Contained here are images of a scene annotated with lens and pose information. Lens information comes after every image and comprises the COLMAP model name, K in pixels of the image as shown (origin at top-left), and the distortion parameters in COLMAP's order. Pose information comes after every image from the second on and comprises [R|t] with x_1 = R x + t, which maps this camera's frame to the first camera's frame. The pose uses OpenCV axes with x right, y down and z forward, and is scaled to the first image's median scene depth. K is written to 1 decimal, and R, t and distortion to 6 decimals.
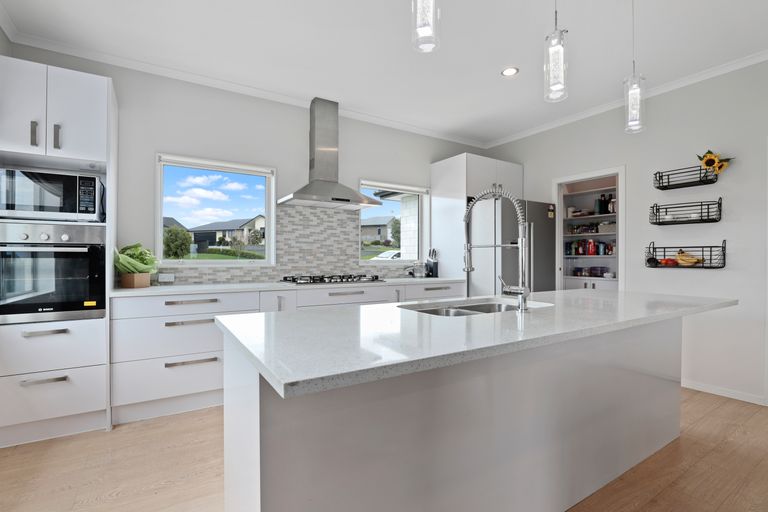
lens RADIAL K [[369.0, 0, 388.5], [0, 369.0, 255.1], [0, 0, 1]] dist [-0.001272, 0.000299]
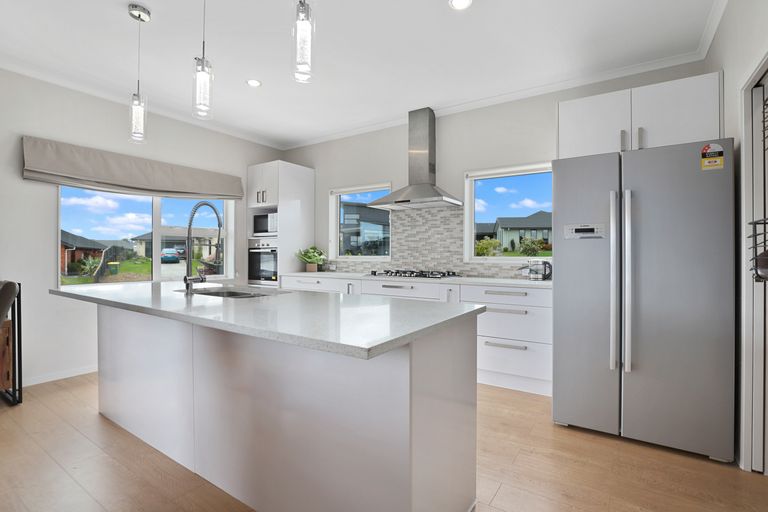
lens RADIAL K [[369.0, 0, 387.3], [0, 369.0, 254.4], [0, 0, 1]] dist [-0.001272, 0.000299]
pose [[0.414935, -0.001878, -0.909849, 0.762579], [0.006545, 0.999978, 0.000921, 0.005430], [0.909828, -0.006337, 0.414938, 0.451908]]
